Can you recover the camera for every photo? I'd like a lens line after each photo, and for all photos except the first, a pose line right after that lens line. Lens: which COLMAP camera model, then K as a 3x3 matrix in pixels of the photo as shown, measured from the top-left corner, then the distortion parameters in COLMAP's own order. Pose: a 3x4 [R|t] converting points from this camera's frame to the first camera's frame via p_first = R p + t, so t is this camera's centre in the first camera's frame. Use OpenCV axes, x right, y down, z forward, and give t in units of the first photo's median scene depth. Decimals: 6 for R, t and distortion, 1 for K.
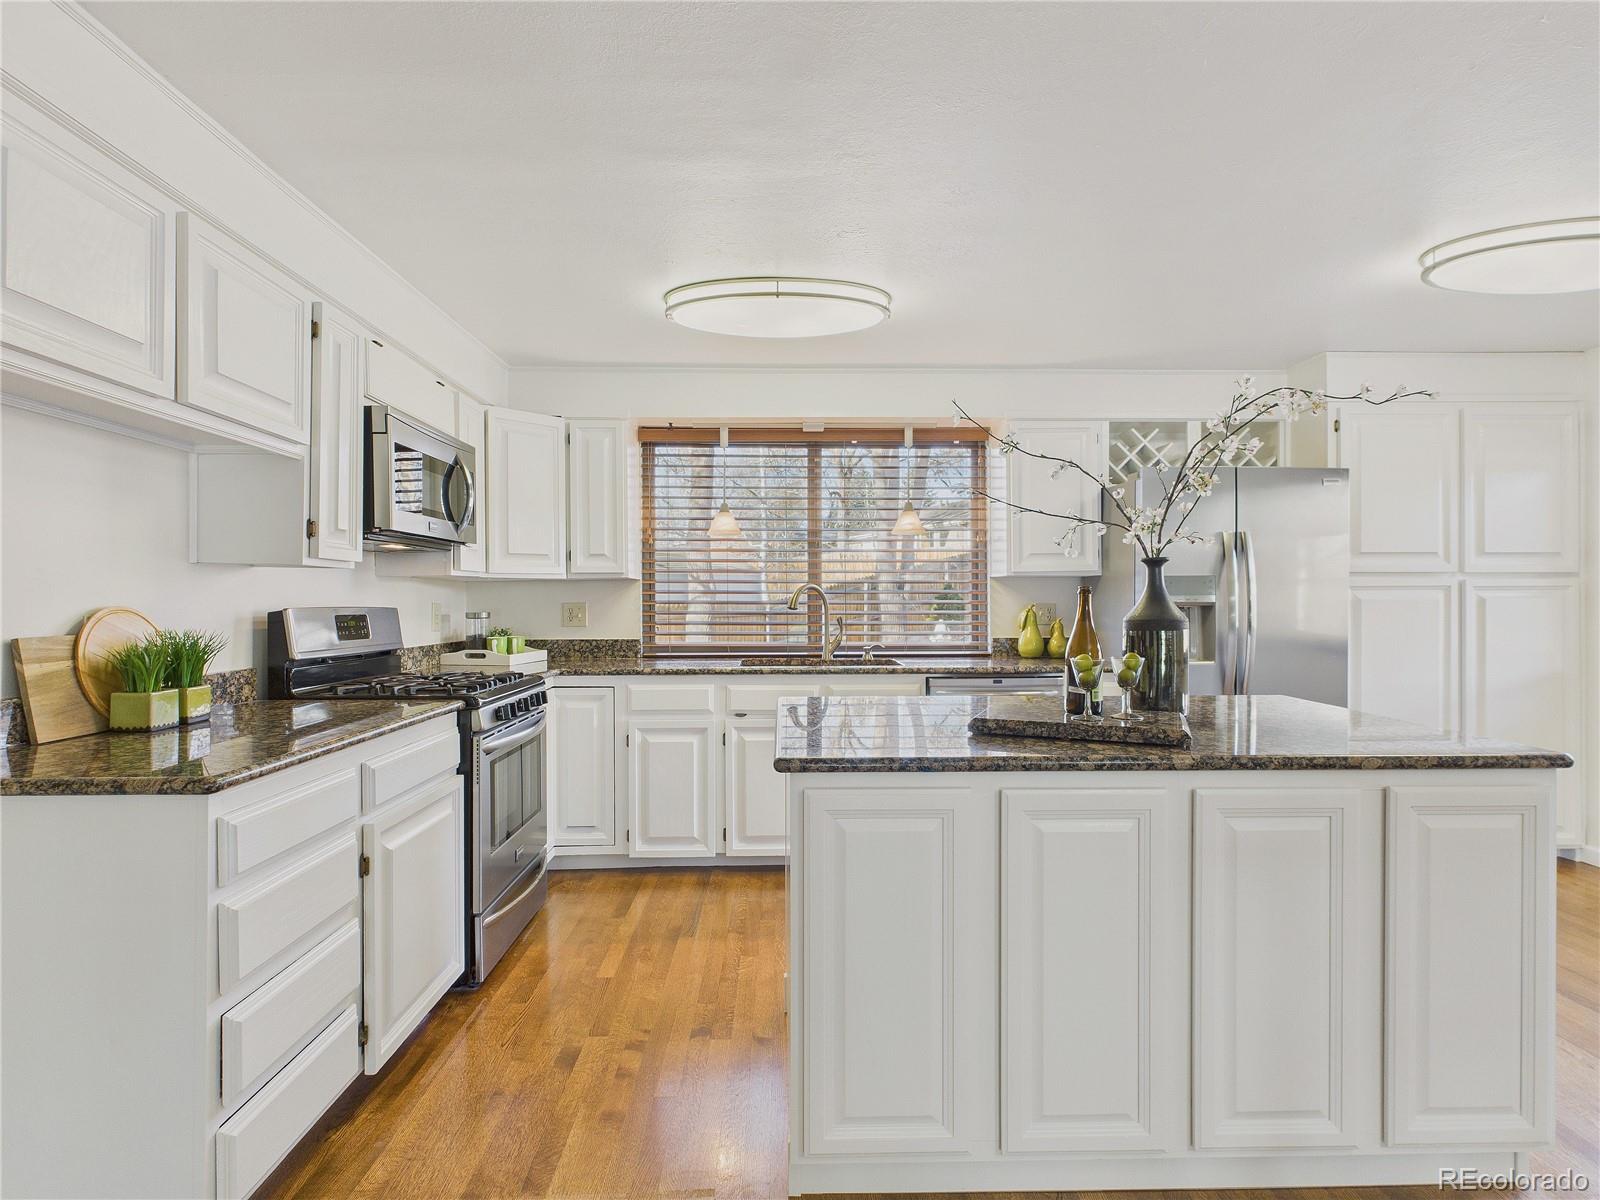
lens RADIAL K [[858.1, 0, 800.0], [0, 858.1, 600.0], [0, 0, 1]] dist [-0.001845, -0.000682]
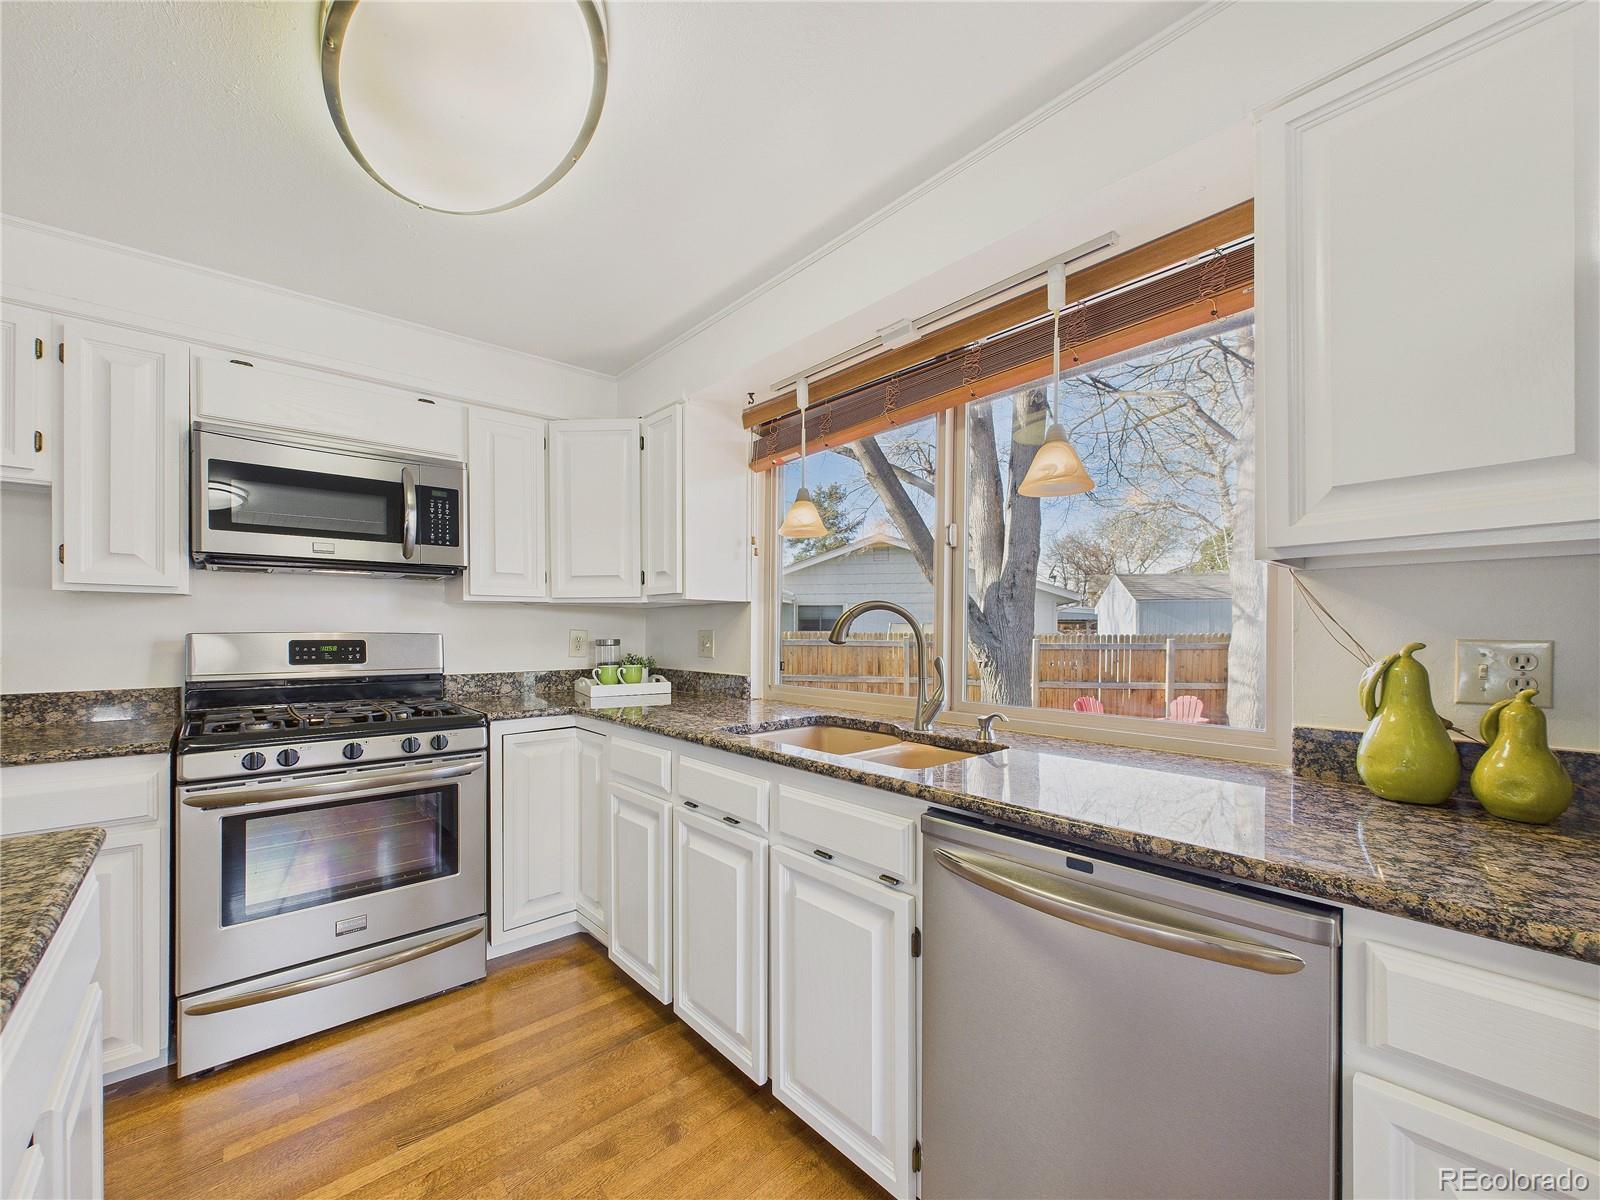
lens RADIAL K [[653.2, 0, 810.6], [0, 653.2, 628.8], [0, 0, 1]] dist [-0.001231, -0.000164]
pose [[0.657264, 0.008573, -0.753612, 0.346045], [-0.007419, 0.999960, 0.004905, -0.002080], [0.753624, 0.002367, 0.657302, 0.709866]]
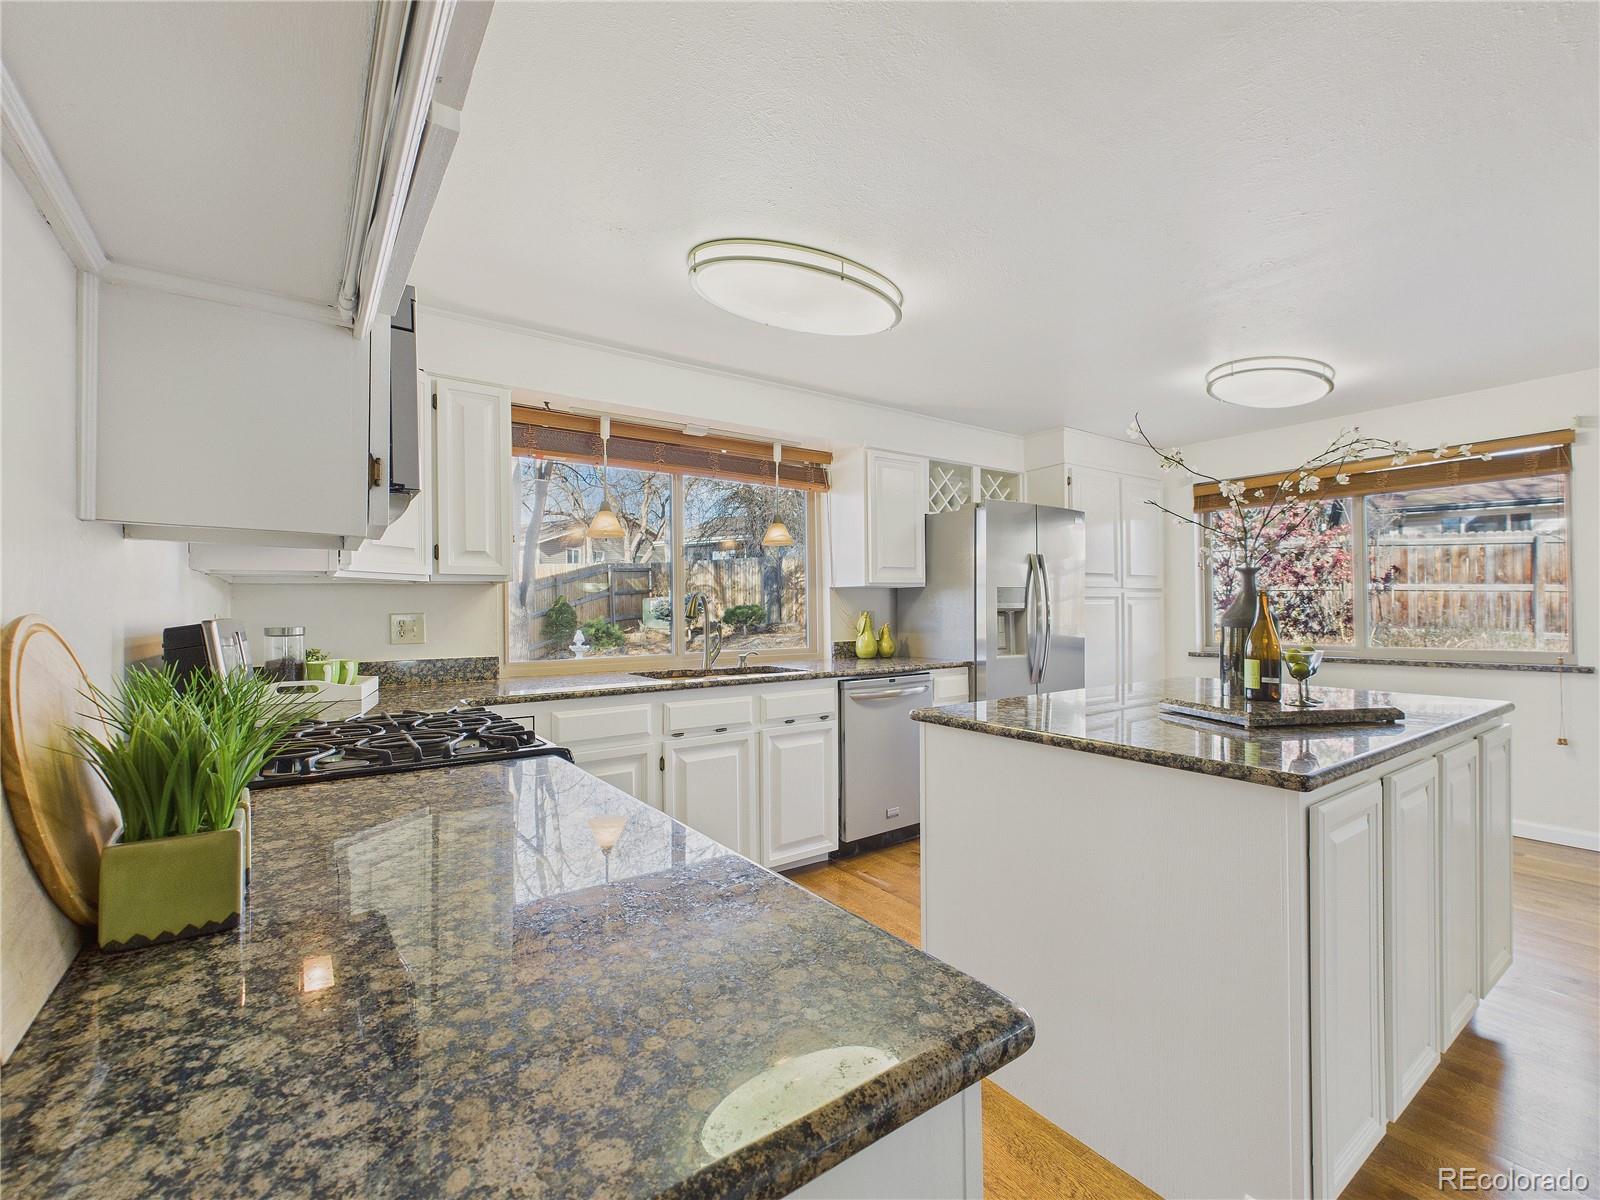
lens RADIAL K [[709.0, 0, 817.3], [0, 709.0, 607.4], [0, 0, 1]] dist [-0.000232, 0.000175]
pose [[0.824477, -0.002546, 0.565889, -0.353891], [0.007062, 0.999958, -0.005790, 0.004700], [-0.565851, 0.008770, 0.824461, 0.283455]]
